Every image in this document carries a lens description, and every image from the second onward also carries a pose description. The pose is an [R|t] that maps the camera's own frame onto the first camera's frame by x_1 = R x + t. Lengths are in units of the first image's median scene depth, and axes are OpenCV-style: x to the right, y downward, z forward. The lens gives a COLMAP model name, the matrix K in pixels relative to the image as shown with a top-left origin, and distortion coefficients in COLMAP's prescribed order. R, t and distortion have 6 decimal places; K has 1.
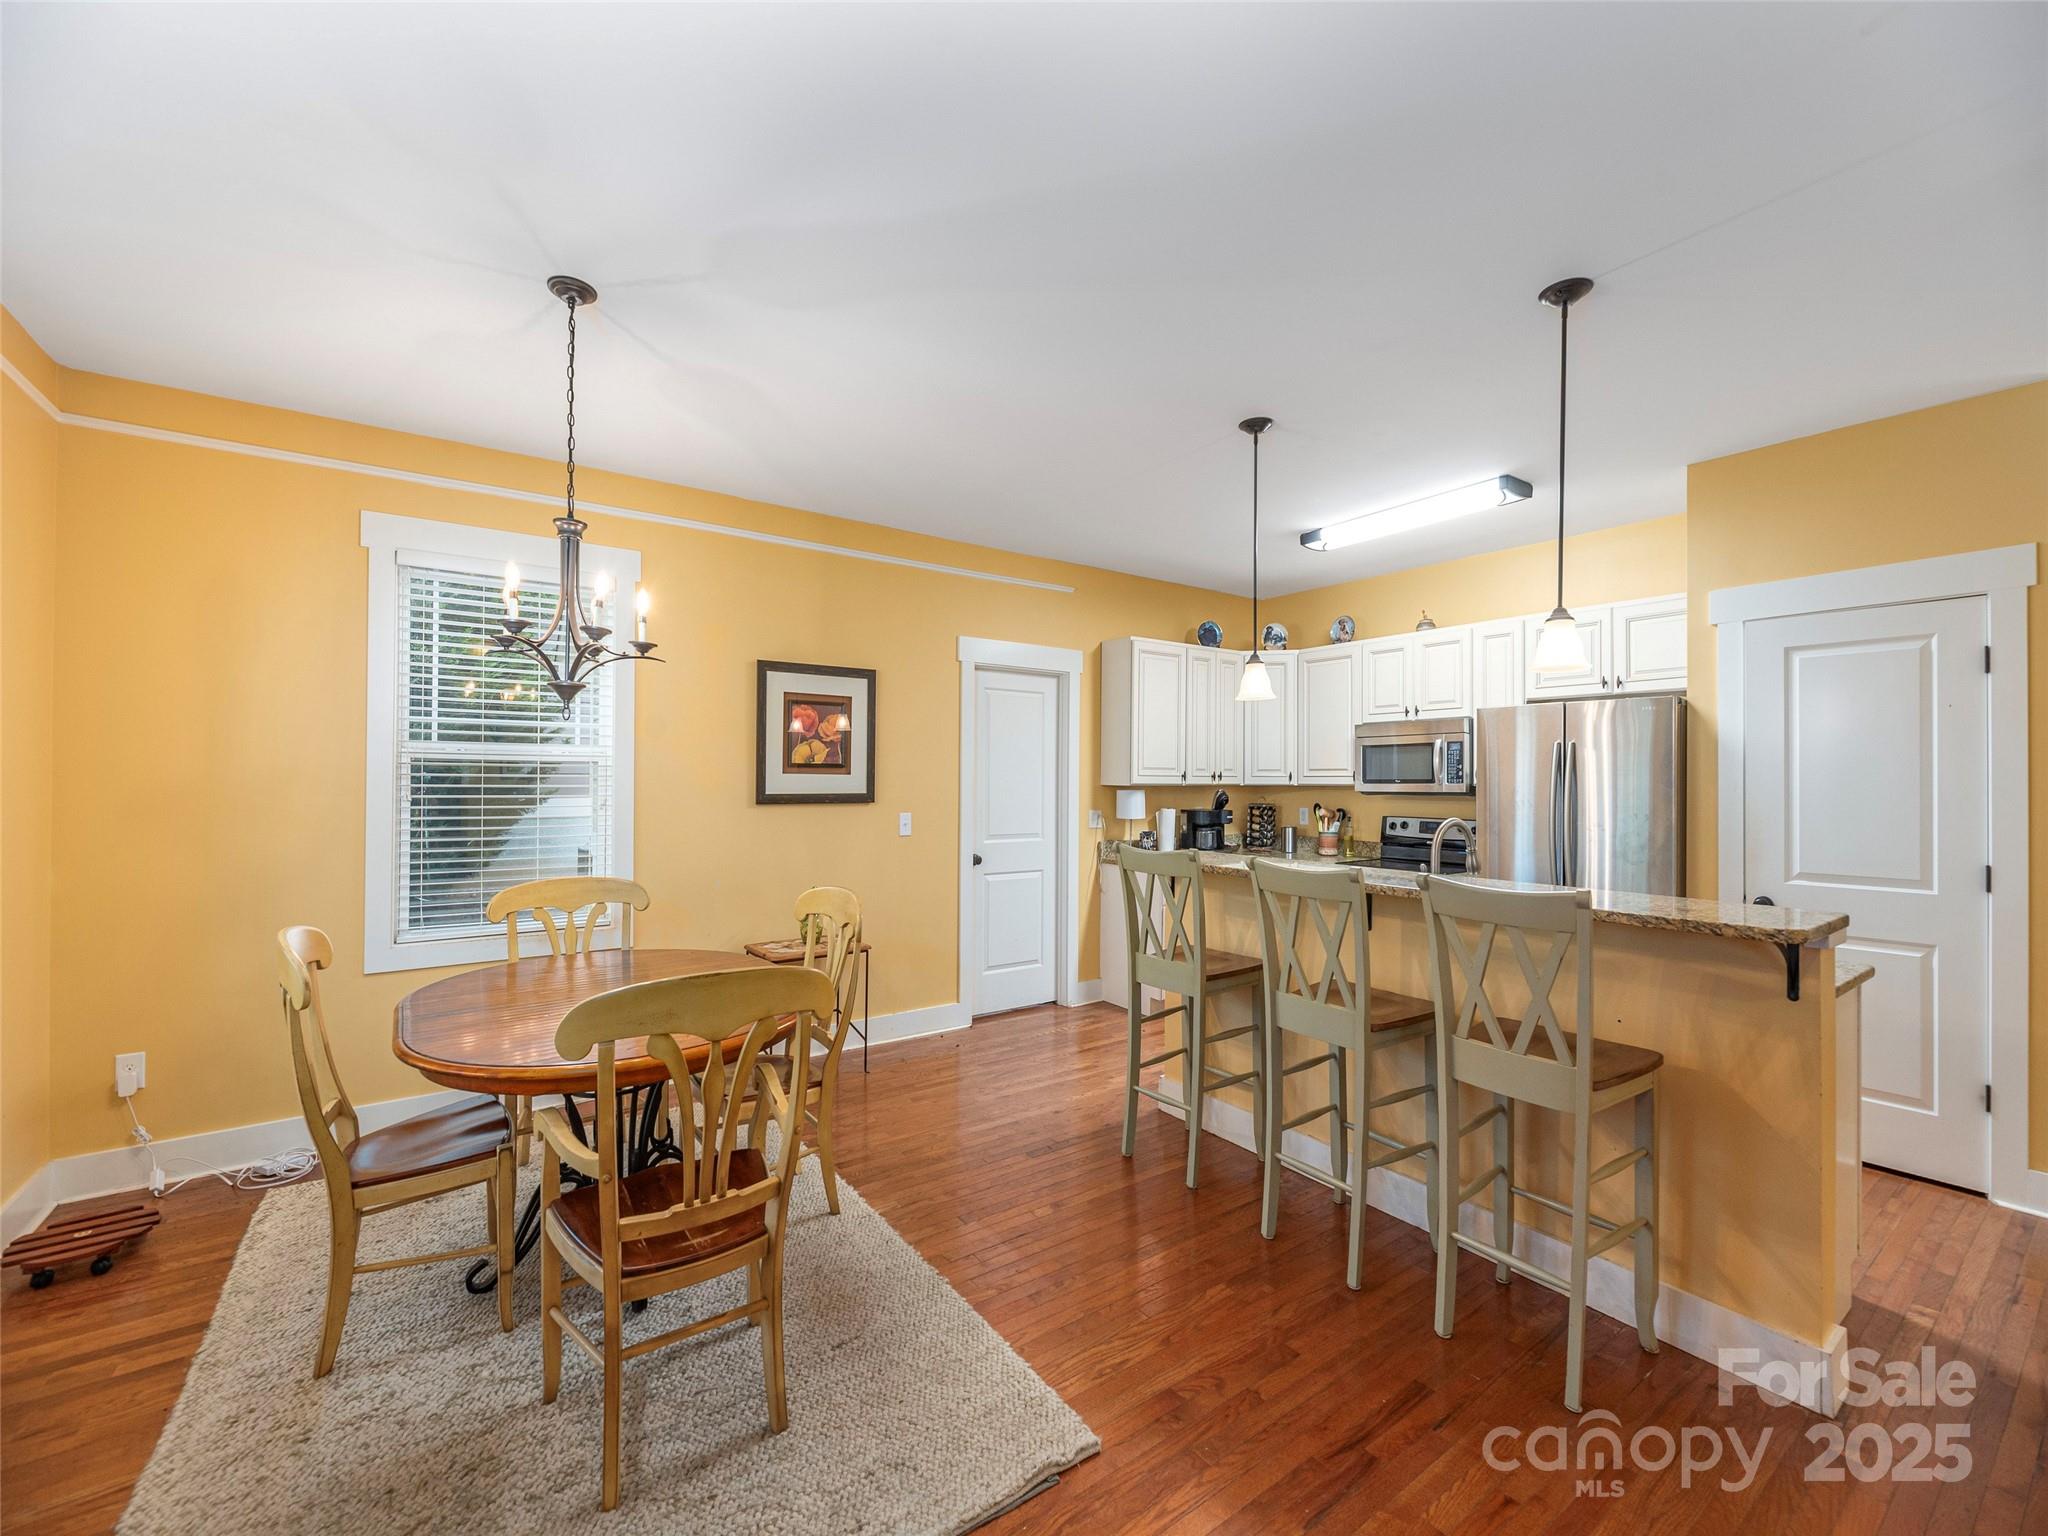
lens RADIAL K [[837.4, 0, 1013.7], [0, 837.4, 772.0], [0, 0, 1]] dist [-0.002026, 0.000092]
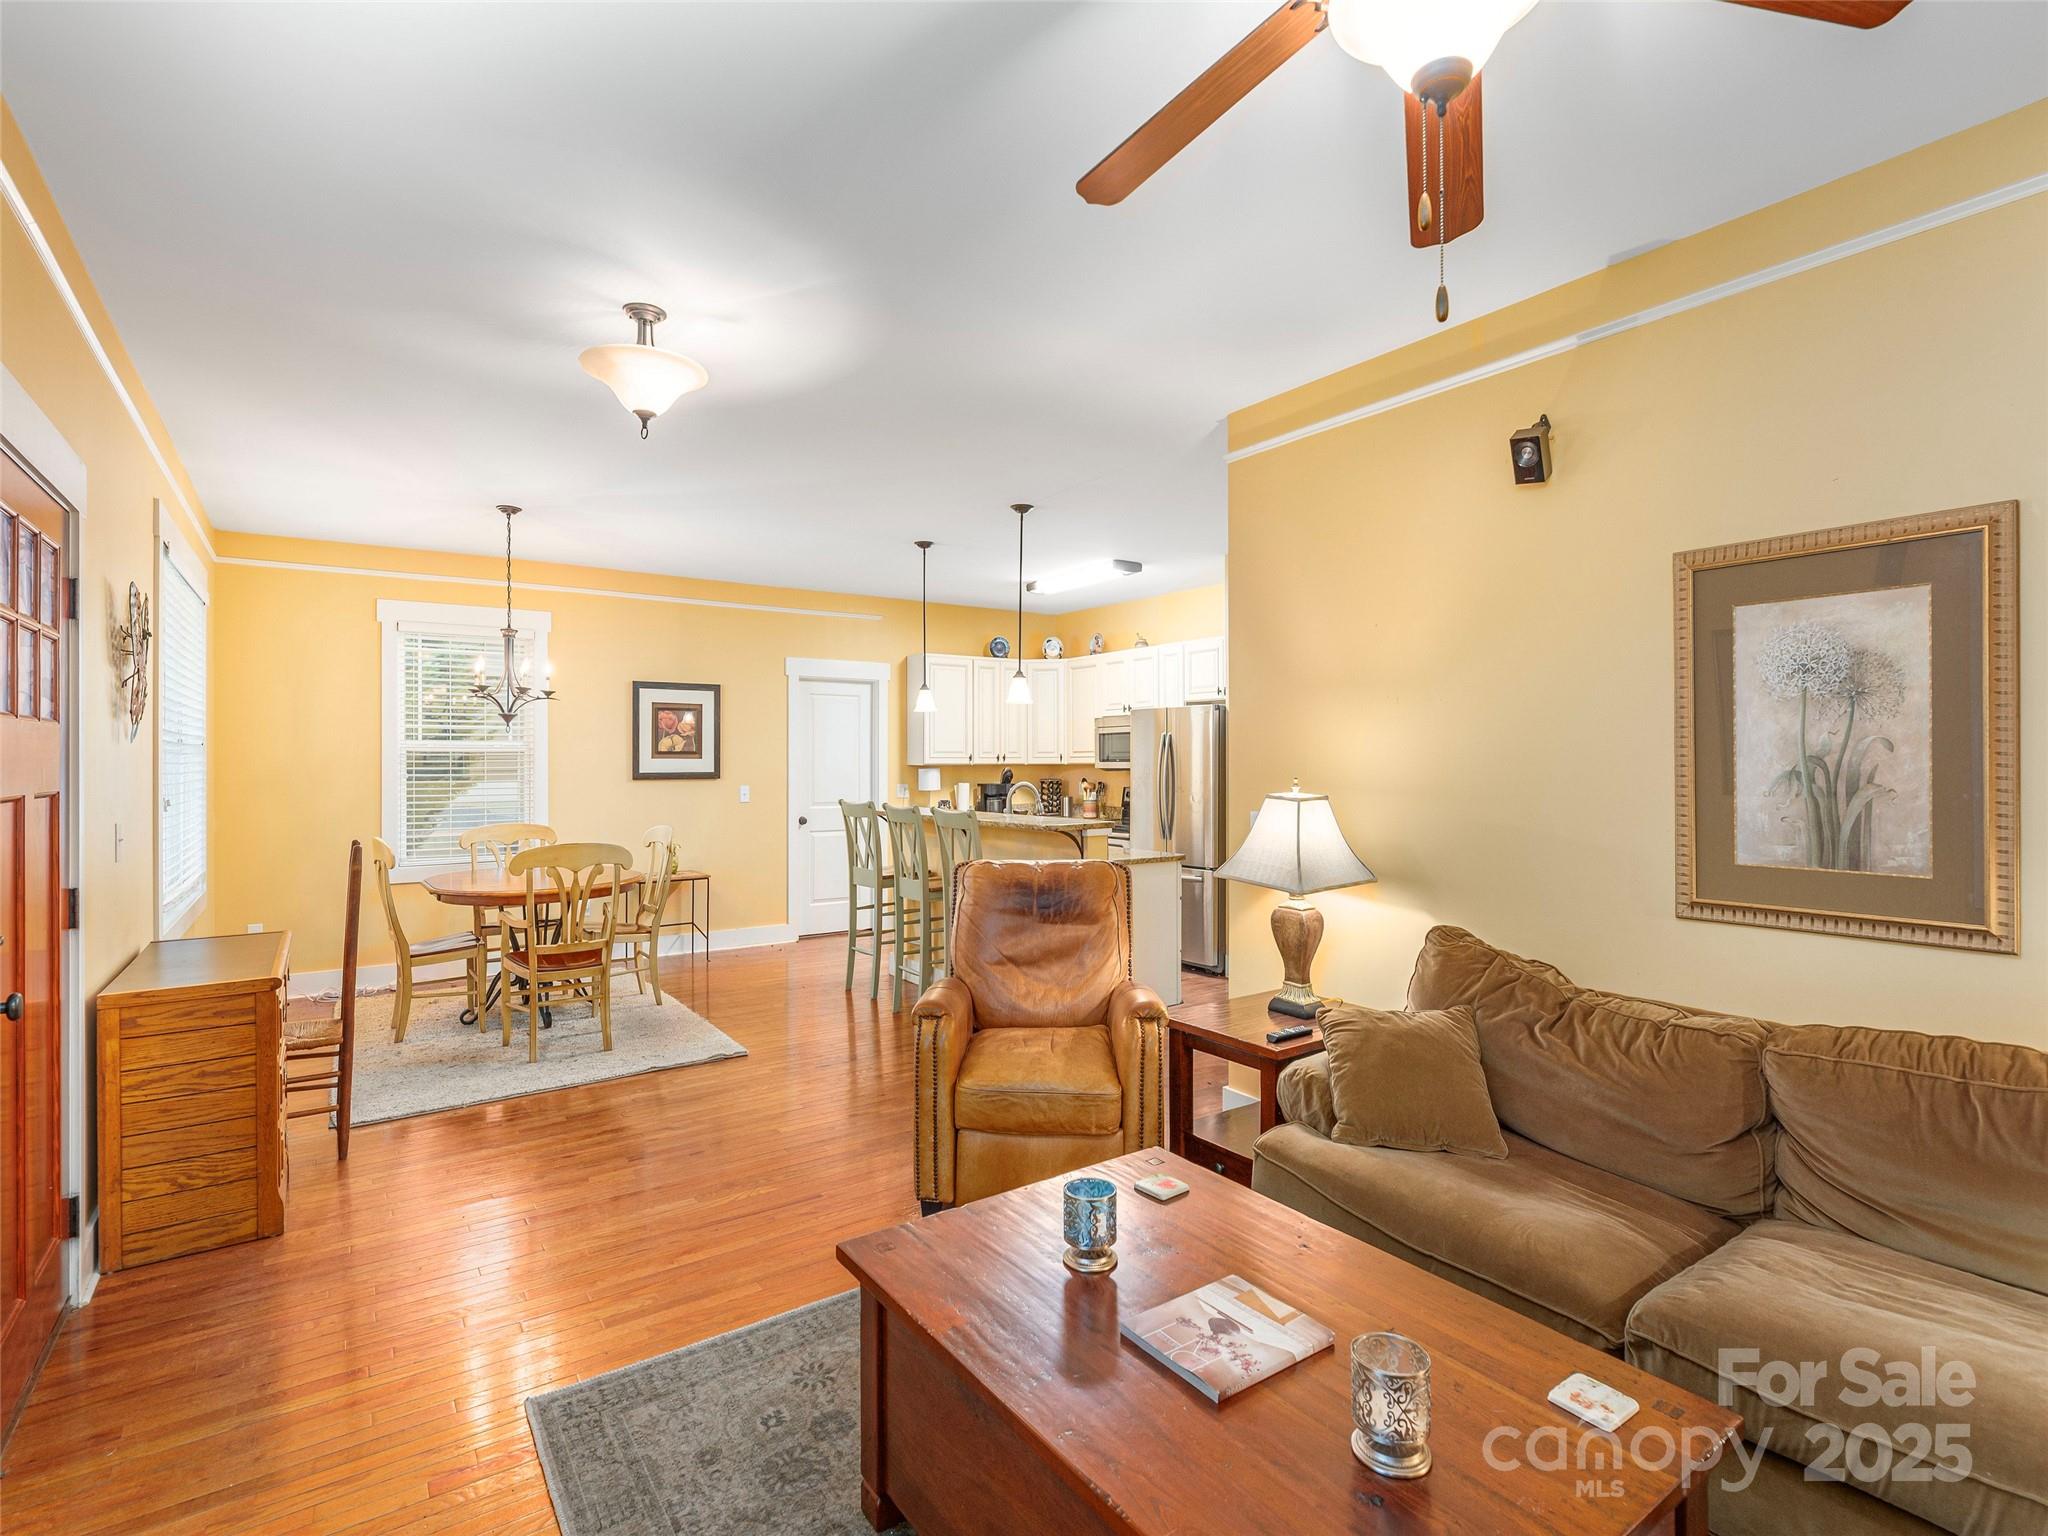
lens RADIAL K [[1003.7, 0, 1023.4], [0, 1003.7, 757.4], [0, 0, 1]] dist [-0.005053, -0.001673]
pose [[0.999974, -0.007091, 0.001621, 0.360062], [0.007079, 0.999950, 0.007082, -0.007887], [-0.001671, -0.007070, 0.999974, -0.728725]]
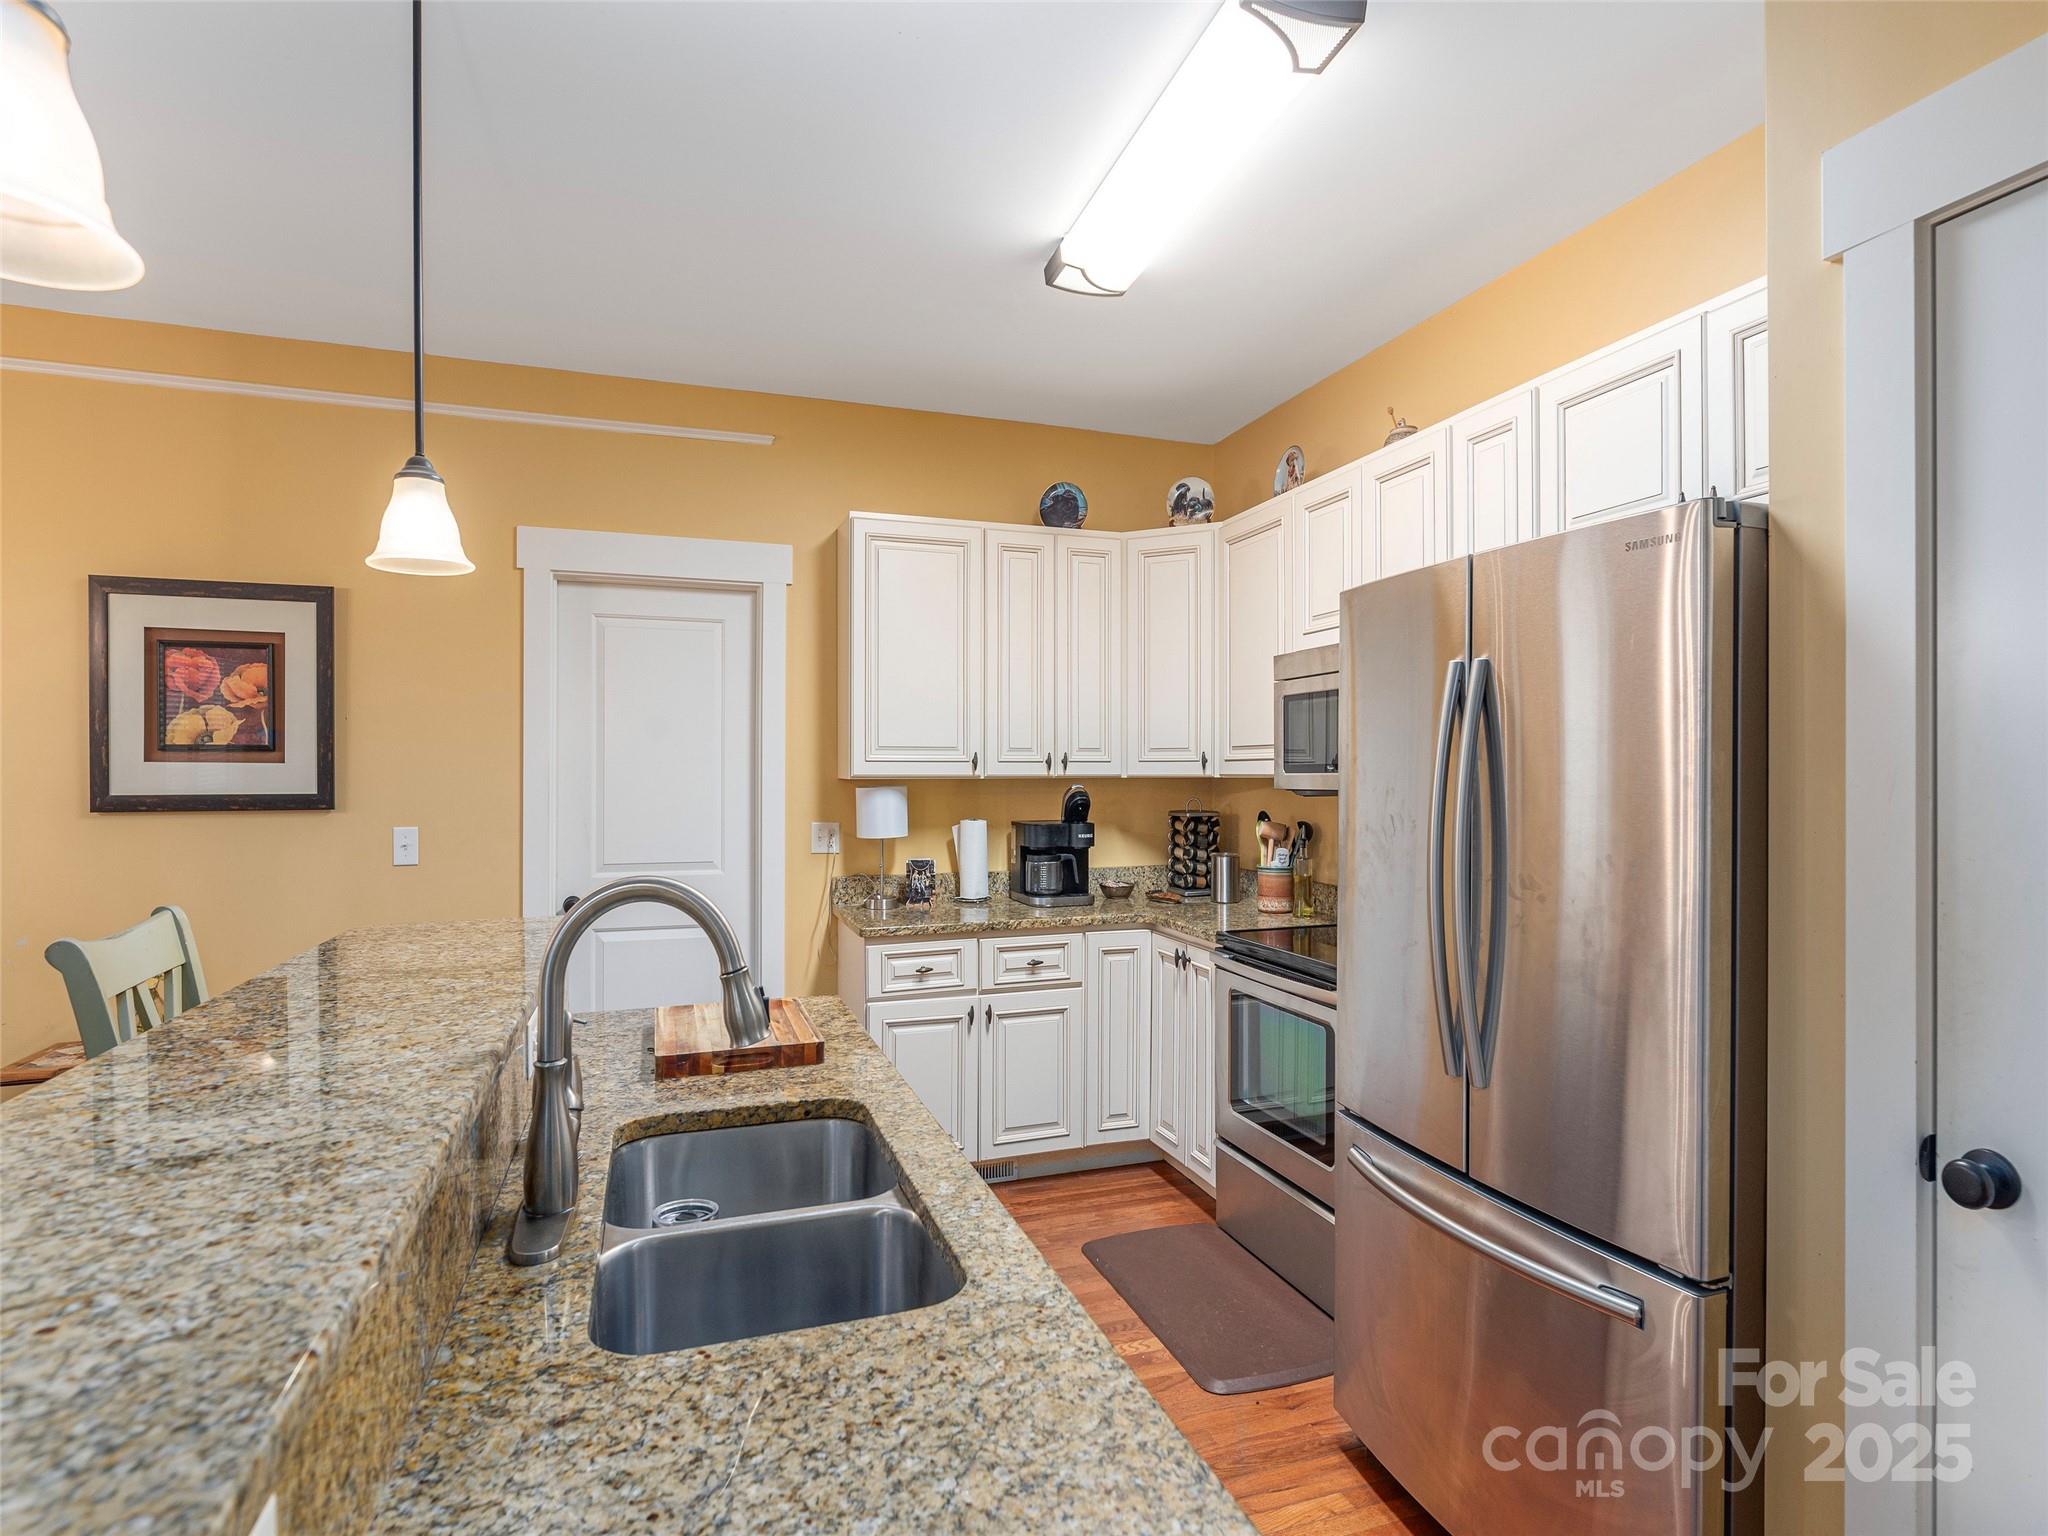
lens RADIAL K [[1046.7, 0, 1024.0], [0, 1046.7, 768.0], [0, 0, 1]] dist [-0.002475, -0.000552]
pose [[0.961220, -0.007588, -0.275678, 0.538528], [0.008690, 0.999958, 0.002777, 0.009708], [0.275645, -0.005064, 0.961246, 0.440896]]
